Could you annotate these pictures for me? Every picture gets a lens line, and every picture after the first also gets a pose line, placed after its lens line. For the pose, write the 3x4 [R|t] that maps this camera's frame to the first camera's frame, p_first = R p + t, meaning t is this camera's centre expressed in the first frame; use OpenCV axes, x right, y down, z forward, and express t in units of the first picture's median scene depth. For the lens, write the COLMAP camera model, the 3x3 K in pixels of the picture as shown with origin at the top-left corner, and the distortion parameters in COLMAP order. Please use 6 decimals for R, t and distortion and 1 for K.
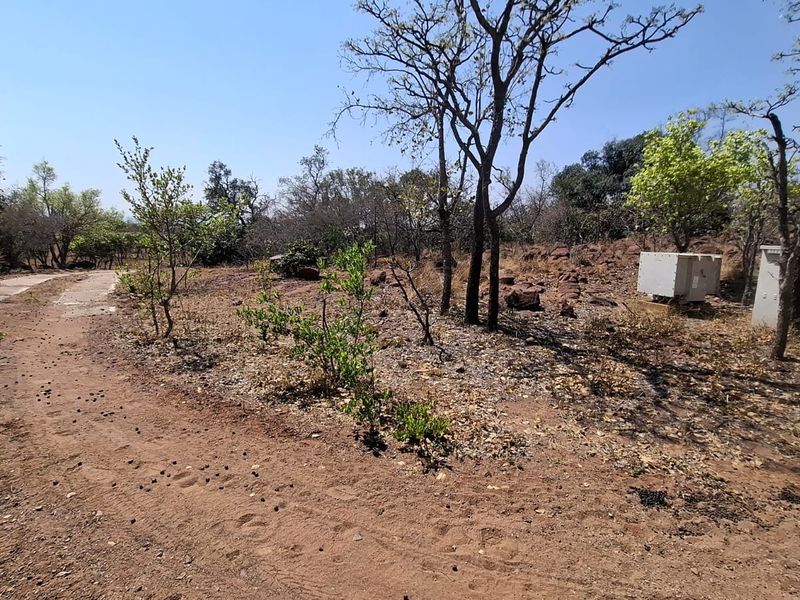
lens RADIAL K [[427.0, 0, 400.0], [0, 427.0, 300.0], [0, 0, 1]] dist [-0.016384, 0.002450]
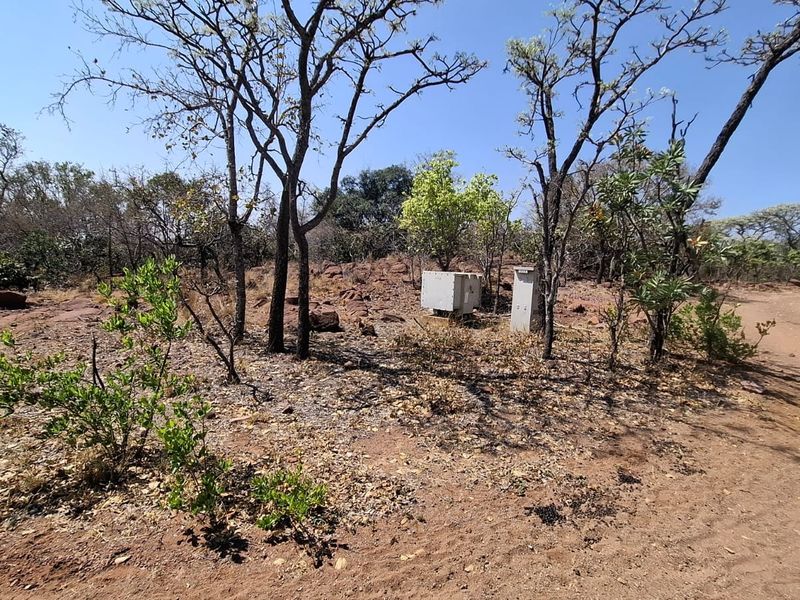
lens RADIAL K [[427.0, 0, 400.0], [0, 427.0, 300.0], [0, 0, 1]] dist [-0.016384, 0.002450]
pose [[0.840471, -0.032991, 0.540851, -0.106368], [0.054893, 0.998194, -0.024415, -0.019044], [-0.539068, 0.050209, 0.840764, 0.133992]]
